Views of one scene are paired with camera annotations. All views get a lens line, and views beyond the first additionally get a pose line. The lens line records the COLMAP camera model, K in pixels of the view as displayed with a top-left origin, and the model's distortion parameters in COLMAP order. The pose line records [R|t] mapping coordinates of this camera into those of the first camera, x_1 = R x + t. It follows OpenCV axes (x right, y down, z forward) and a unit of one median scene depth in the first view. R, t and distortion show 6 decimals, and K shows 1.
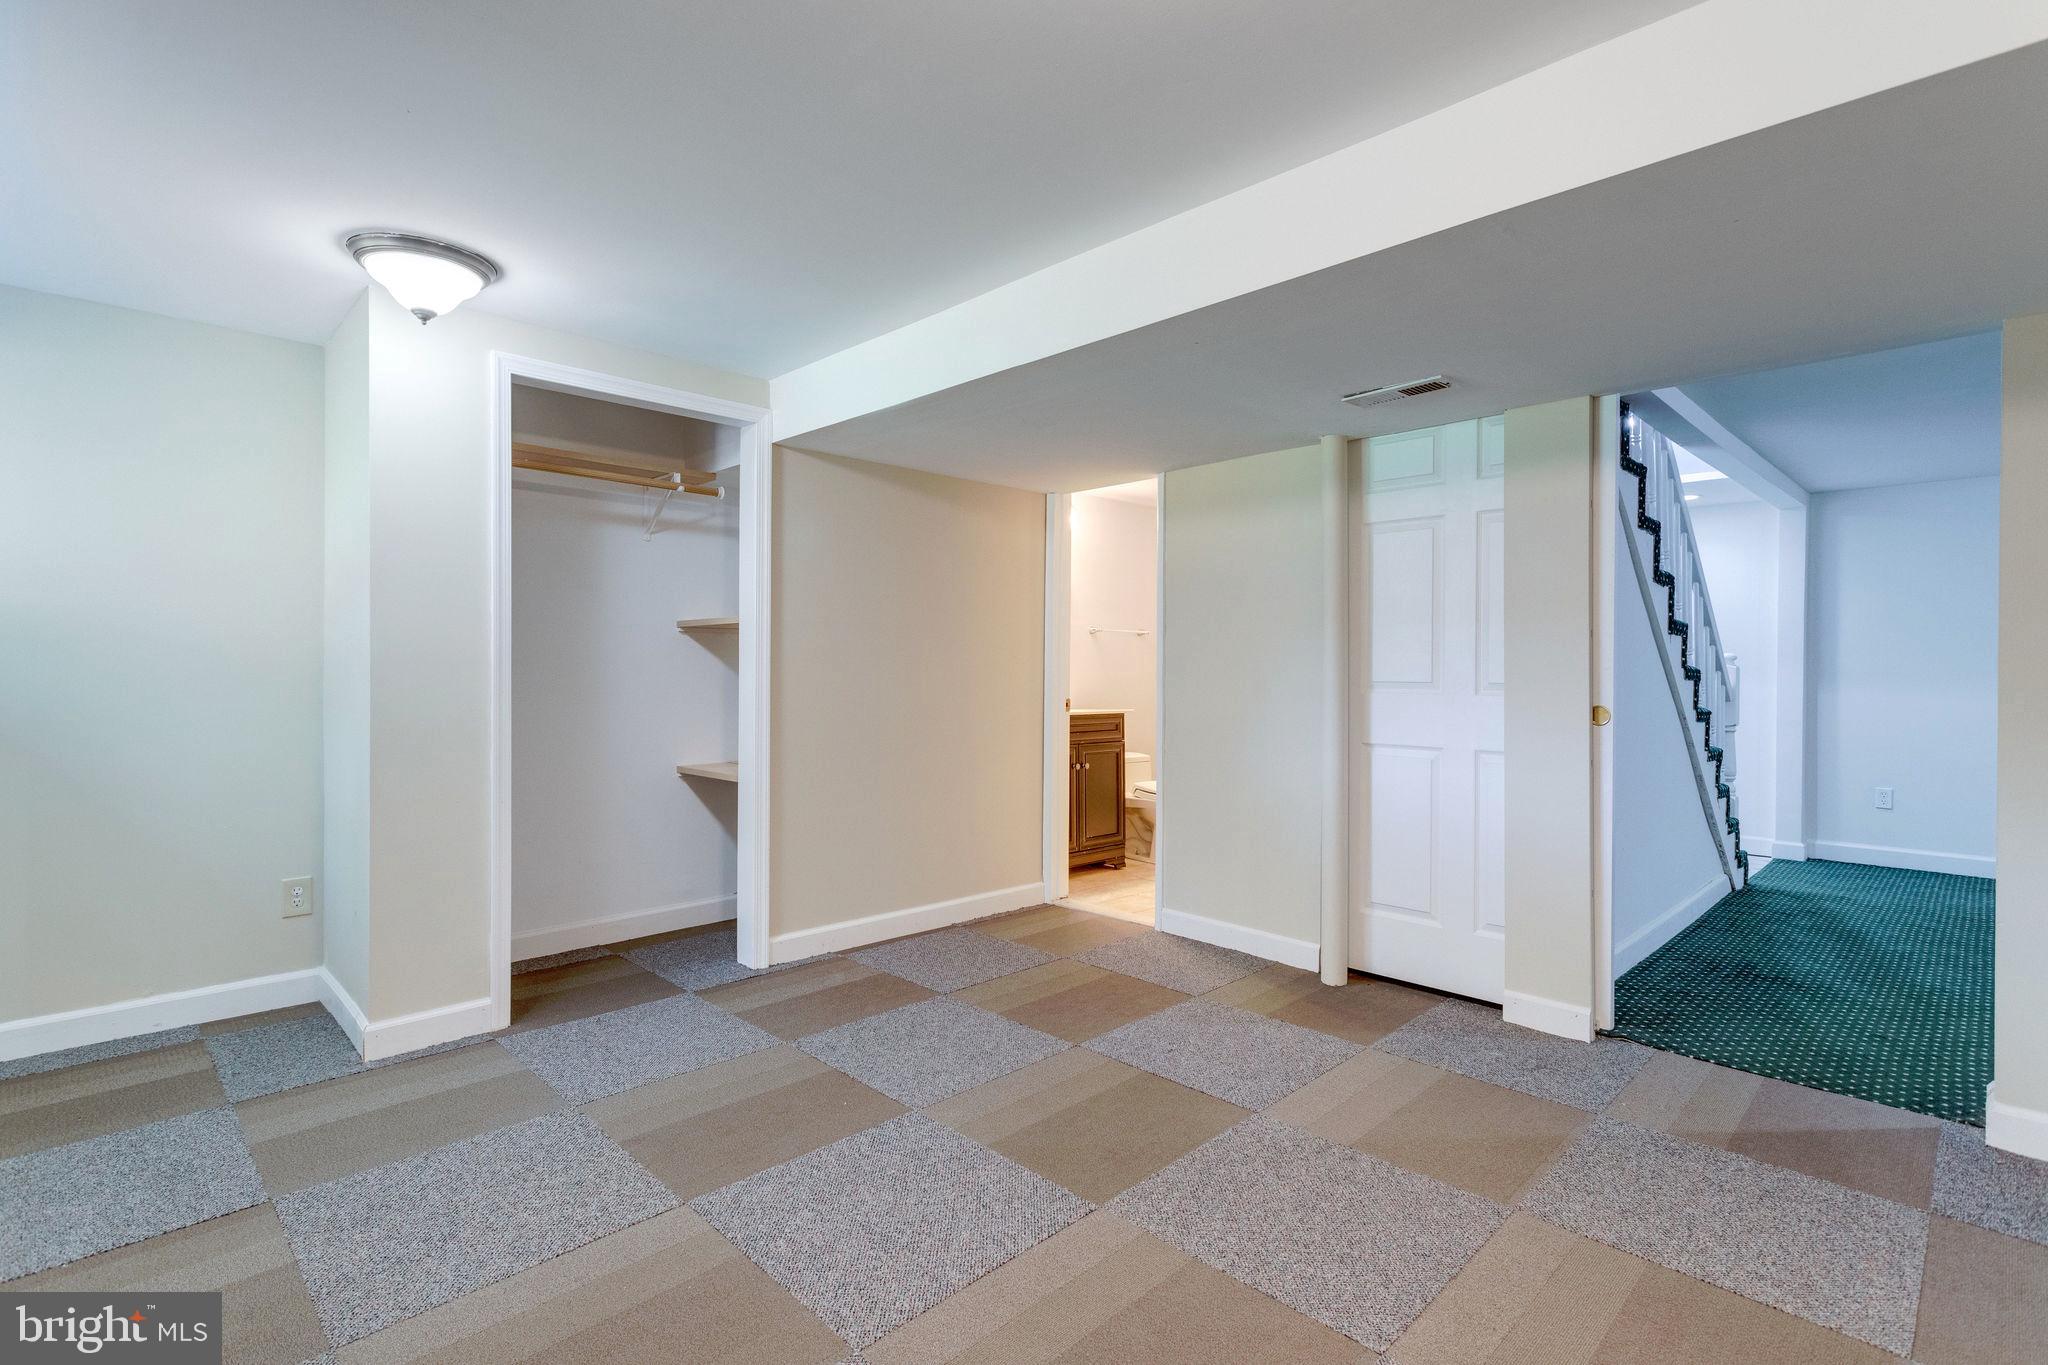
lens RADIAL K [[971.6, 0, 1017.0], [0, 971.6, 663.3], [0, 0, 1]] dist [0.002548, 0.000582]
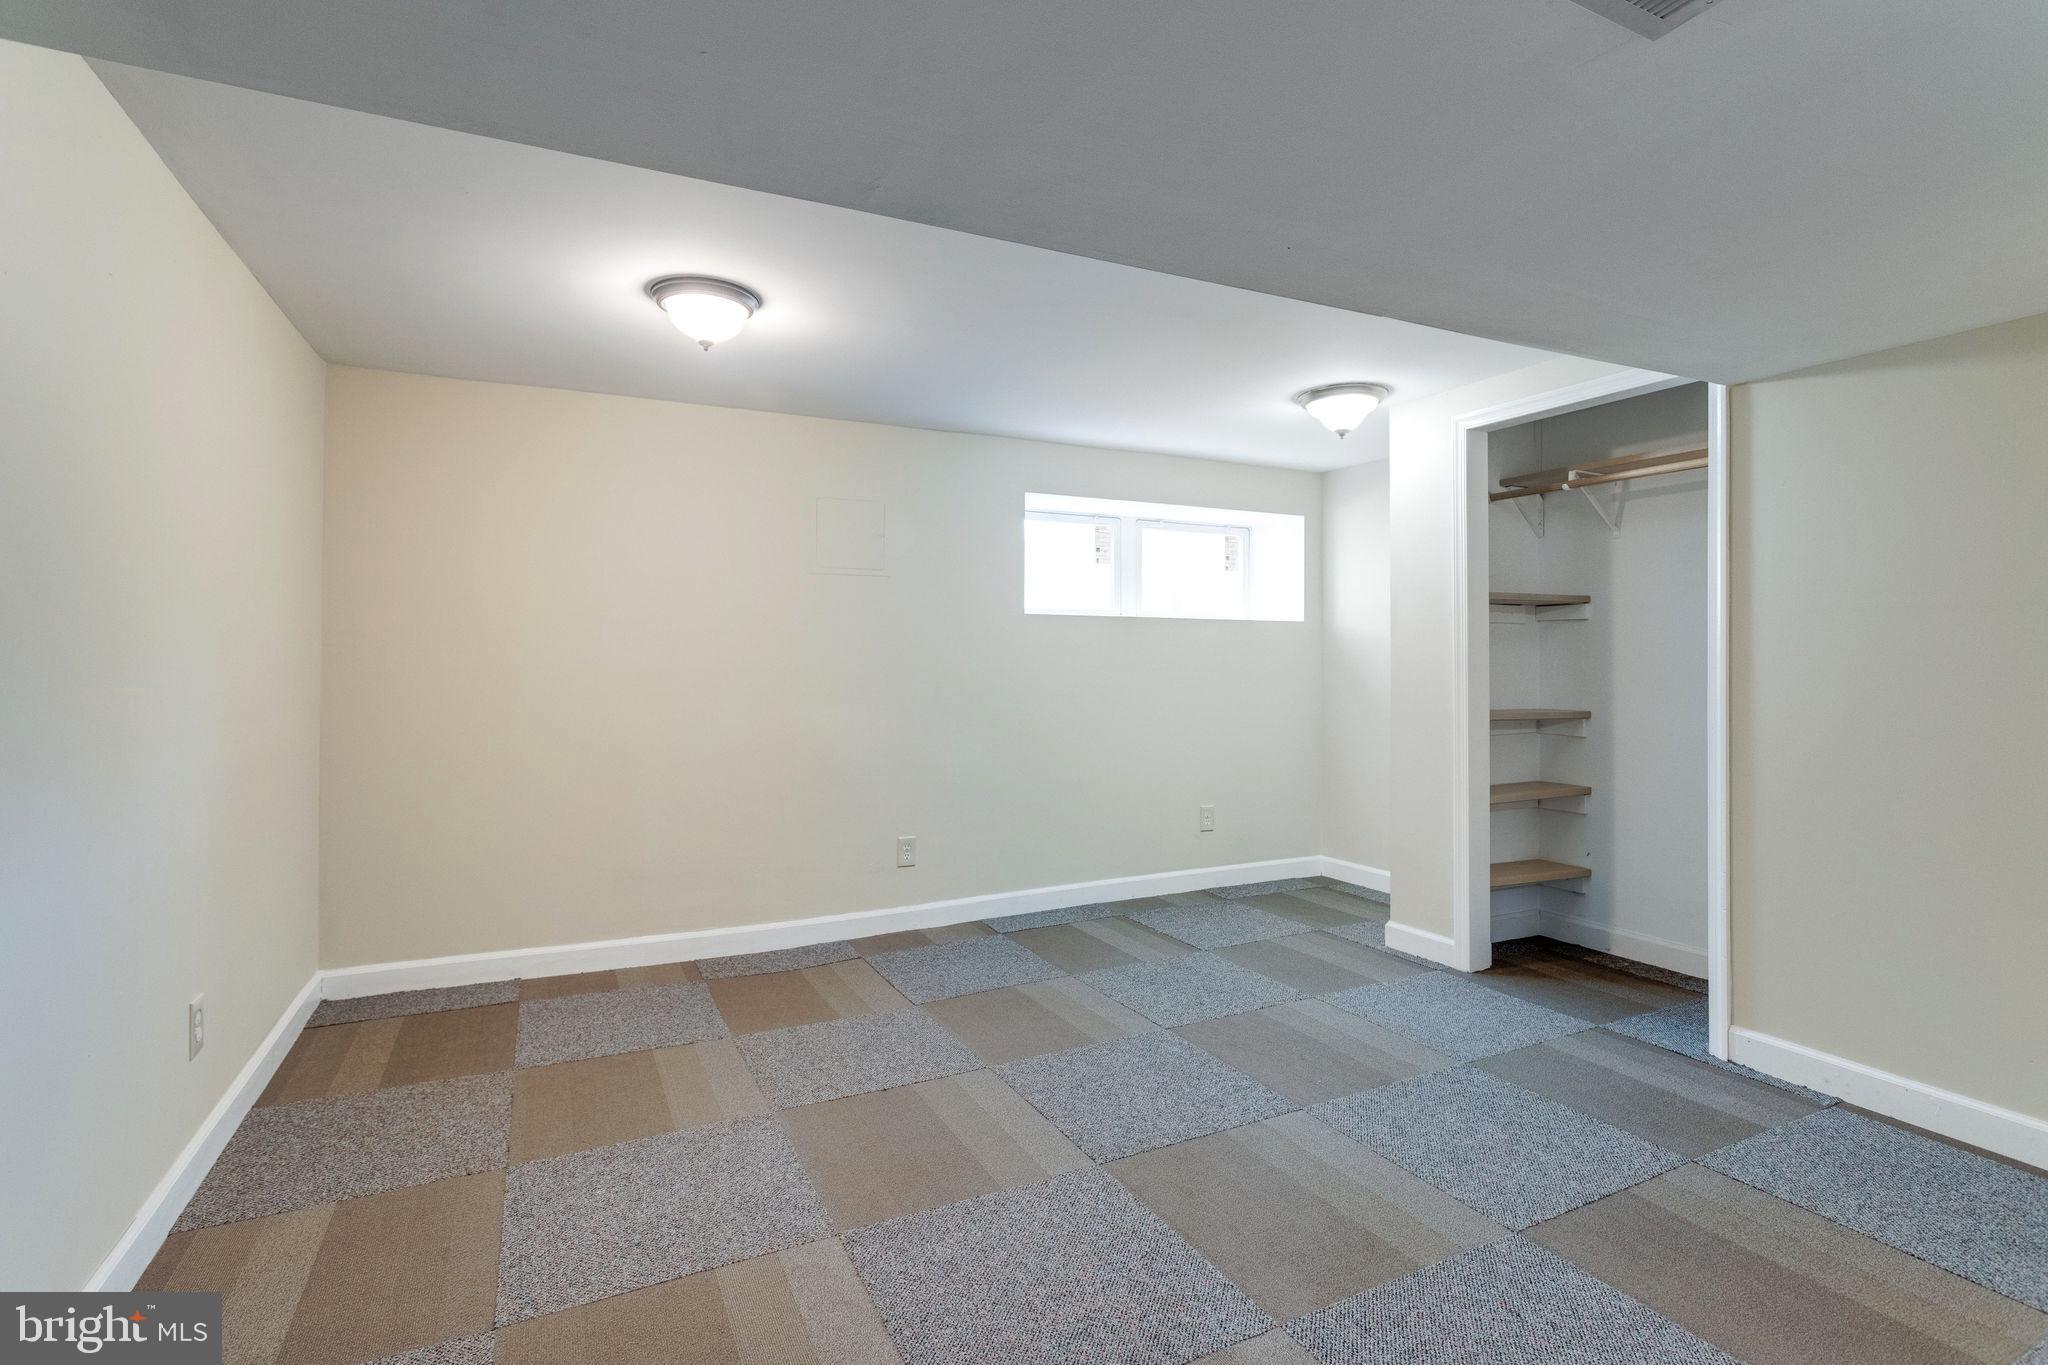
lens RADIAL K [[971.6, 0, 1017.0], [0, 971.6, 663.3], [0, 0, 1]] dist [0.002548, 0.000582]
pose [[-0.291805, 0.003467, -0.956471, 0.778366], [0.000335, 0.999994, 0.003523, -0.008703], [0.956478, 0.000707, -0.291805, 0.821239]]
